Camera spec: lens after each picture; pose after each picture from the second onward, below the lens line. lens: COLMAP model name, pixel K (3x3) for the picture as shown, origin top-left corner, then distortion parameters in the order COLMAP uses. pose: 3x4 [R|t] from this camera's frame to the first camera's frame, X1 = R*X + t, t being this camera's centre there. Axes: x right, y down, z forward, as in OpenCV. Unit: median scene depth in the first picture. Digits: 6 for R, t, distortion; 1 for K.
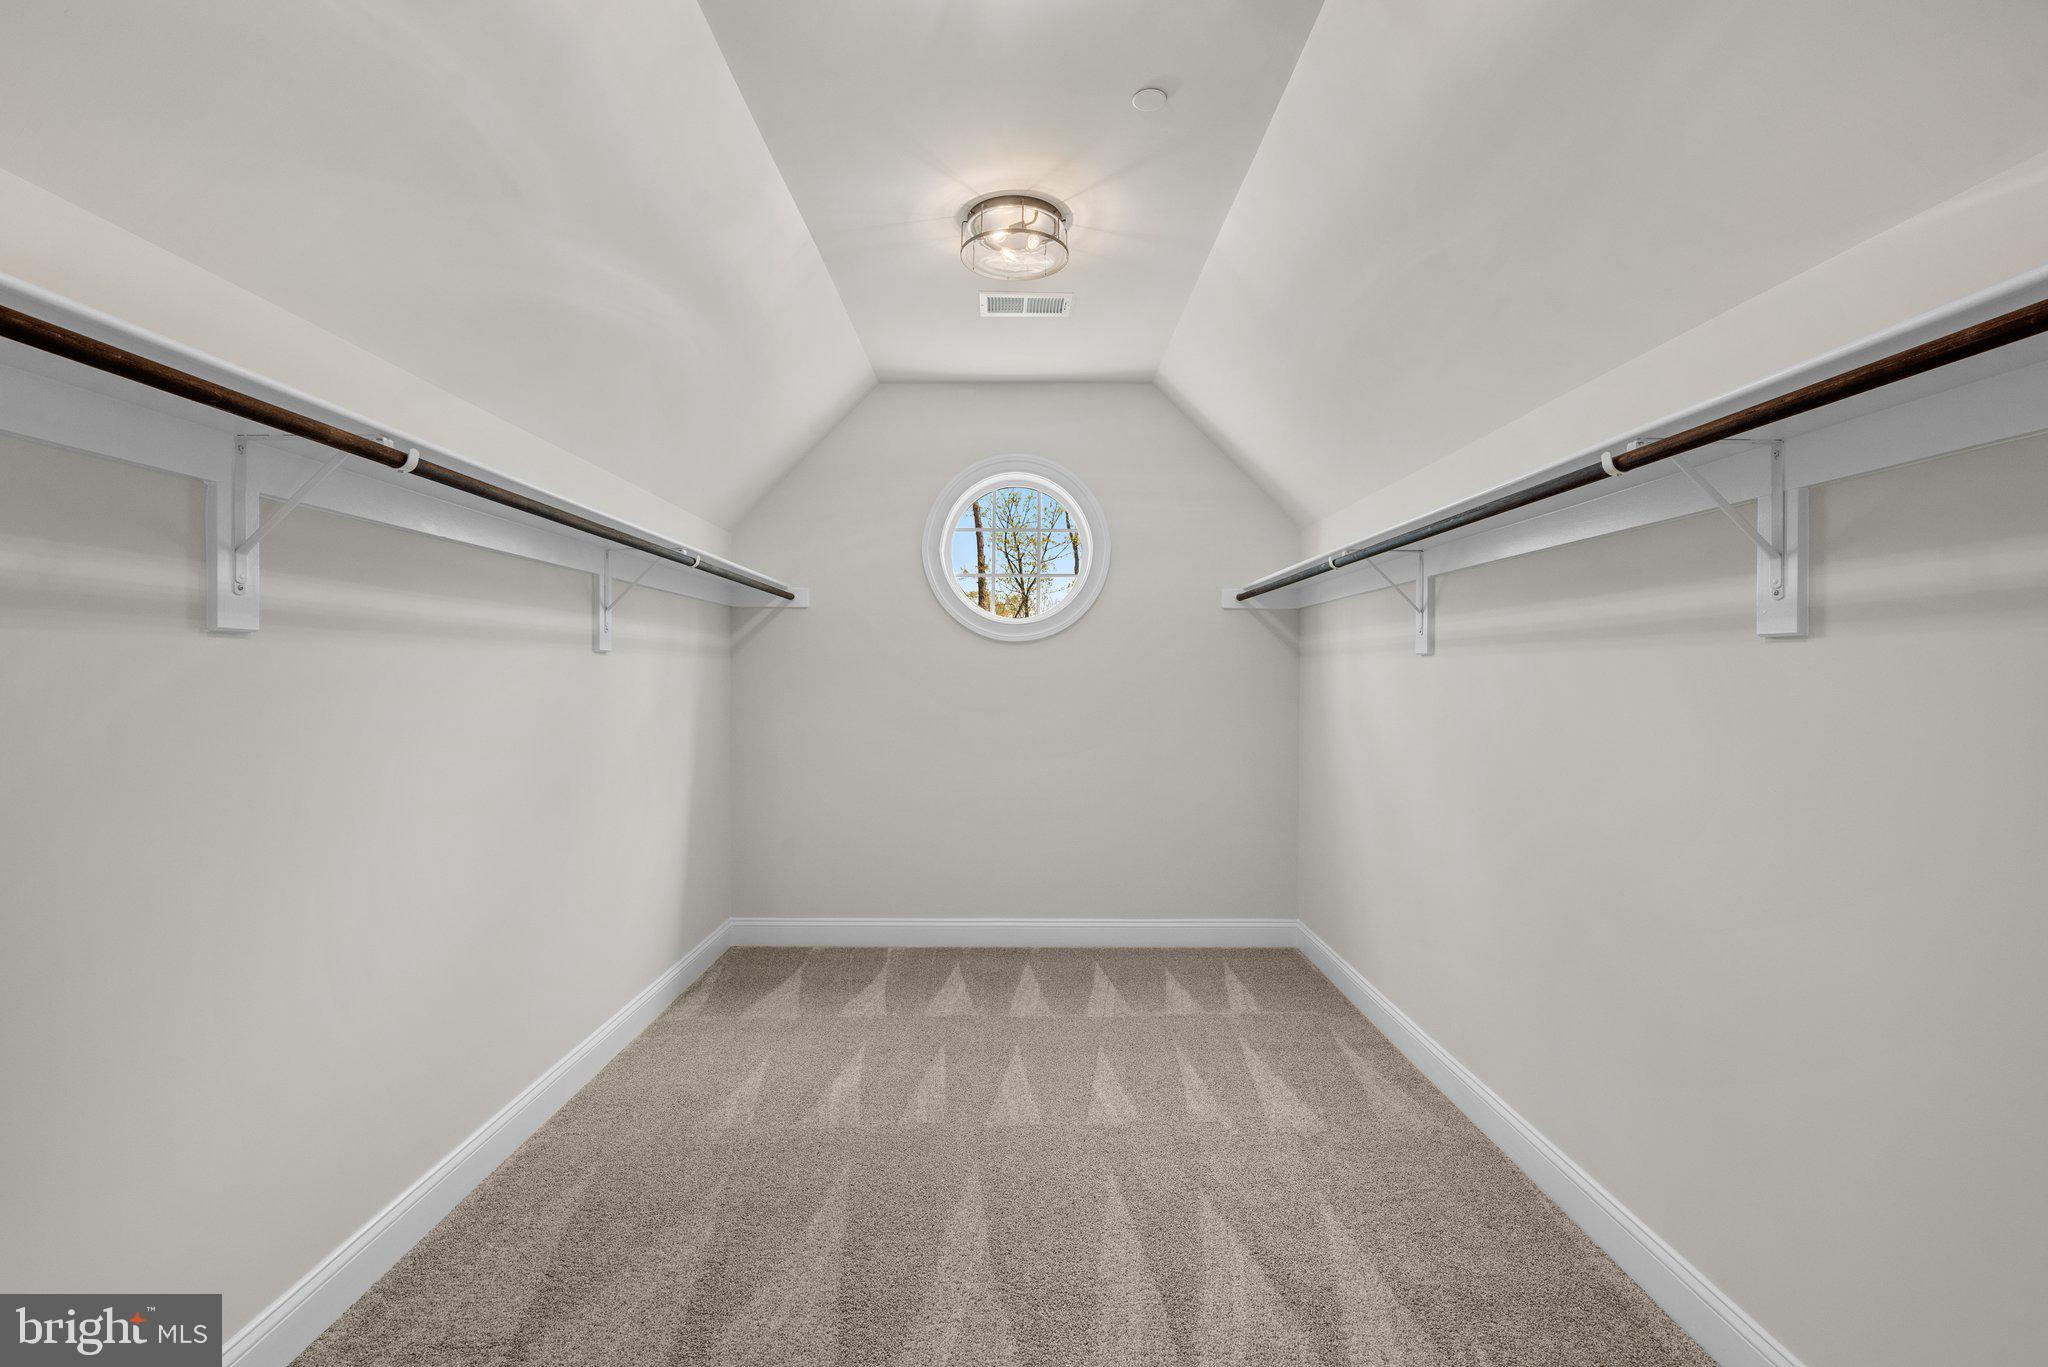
lens RADIAL K [[930.7, 0, 1035.6], [0, 930.7, 704.8], [0, 0, 1]] dist [0.002454, -0.000734]
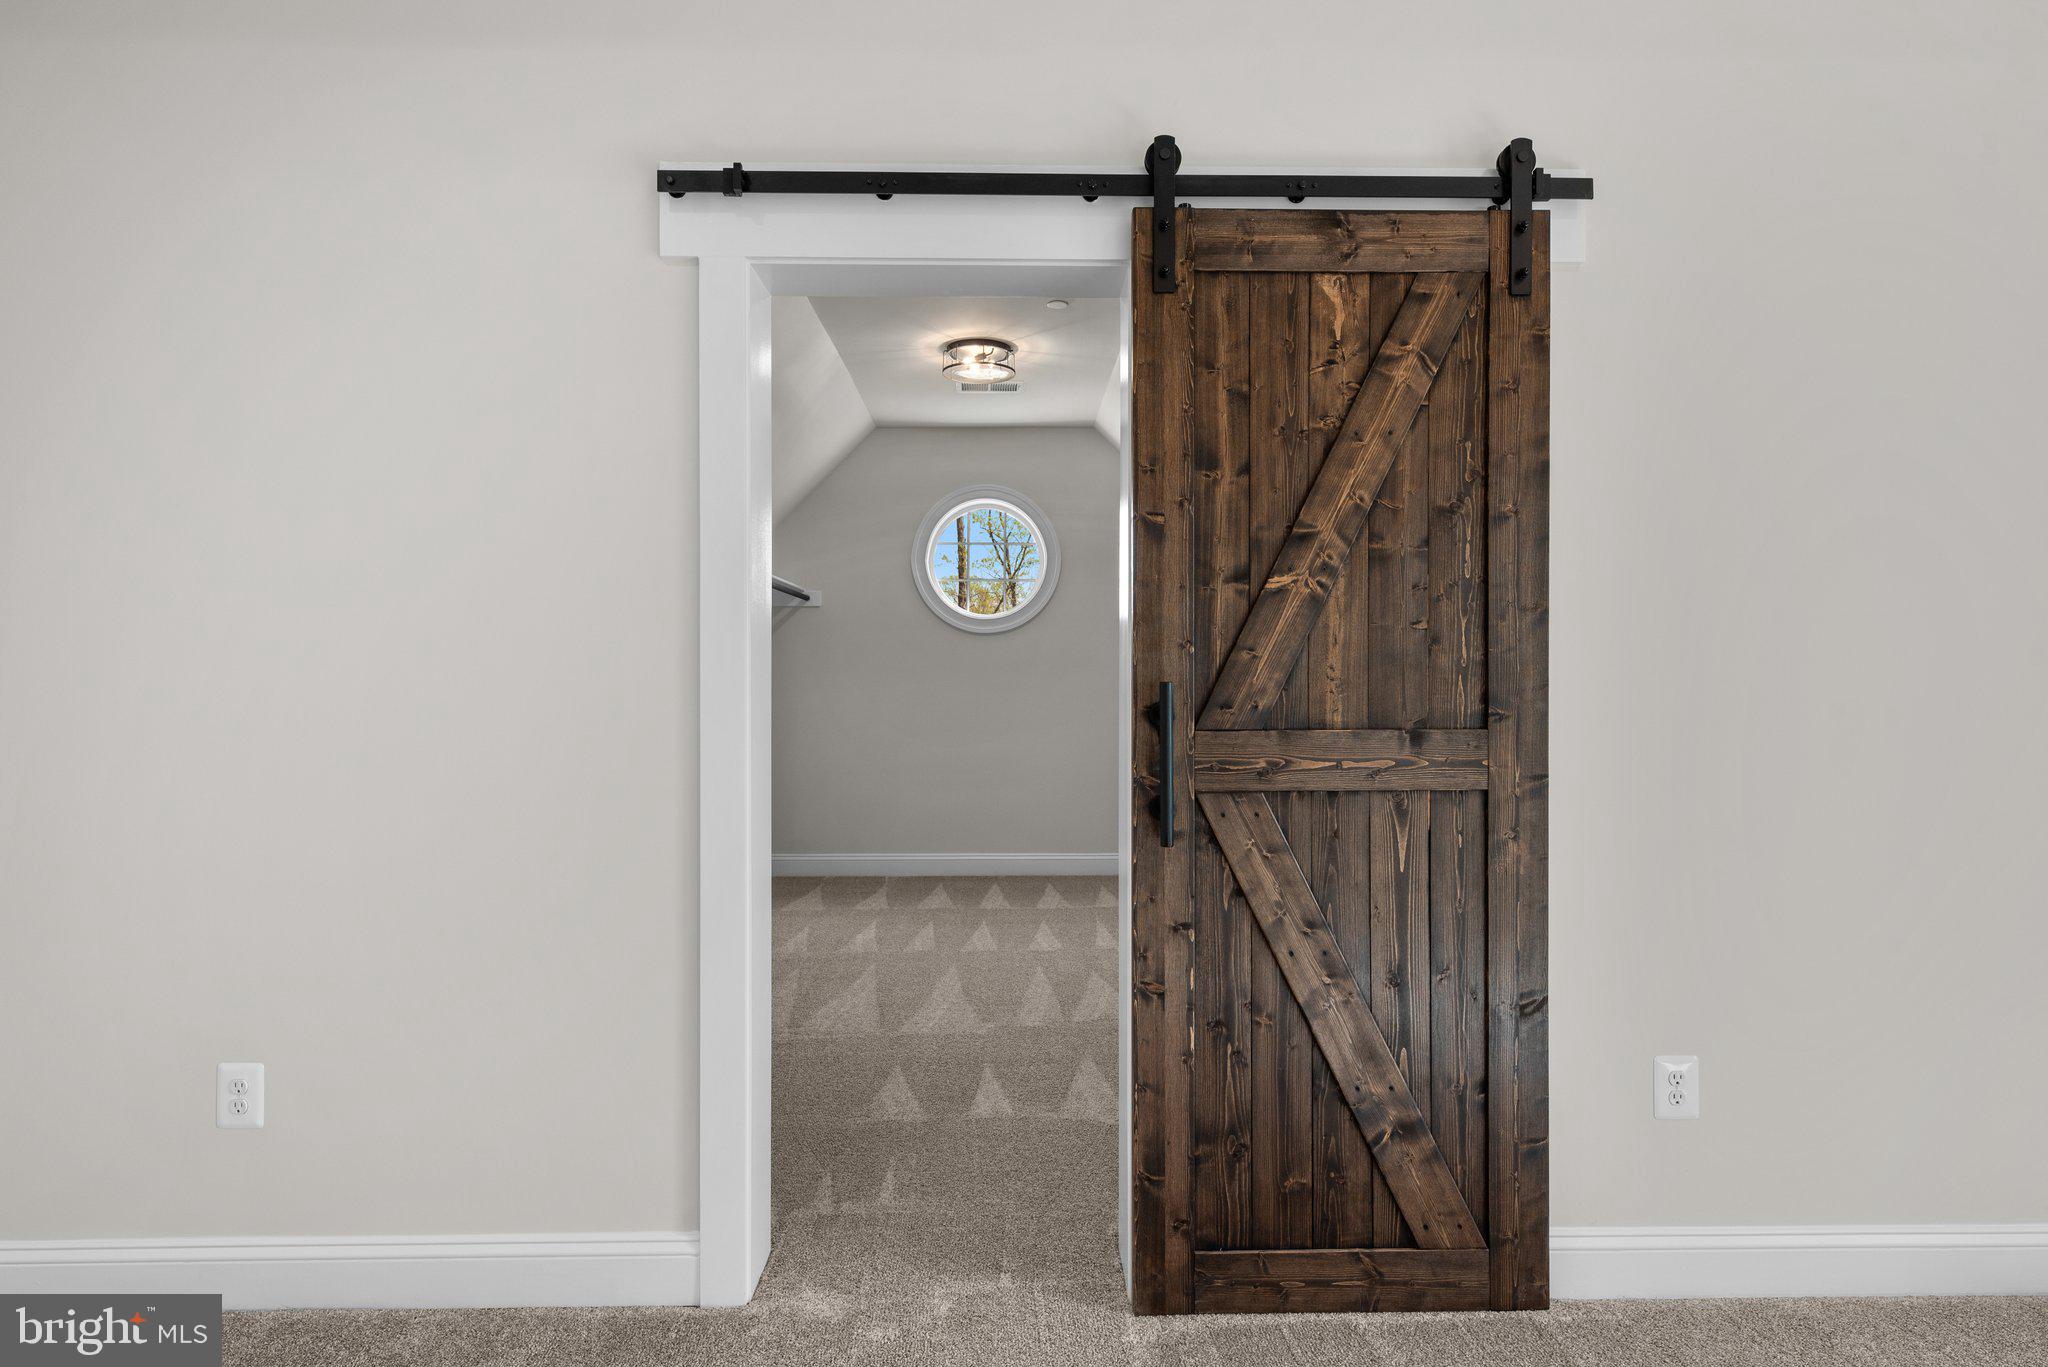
lens RADIAL K [[1079.5, 0, 1029.8], [0, 1079.5, 669.3], [0, 0, 1]] dist [0.004959, 0.000385]
pose [[0.999983, -0.004570, 0.003698, 0.040710], [0.004688, 0.999453, -0.032741, 0.037335], [-0.003546, 0.032758, 0.999457, -0.582434]]
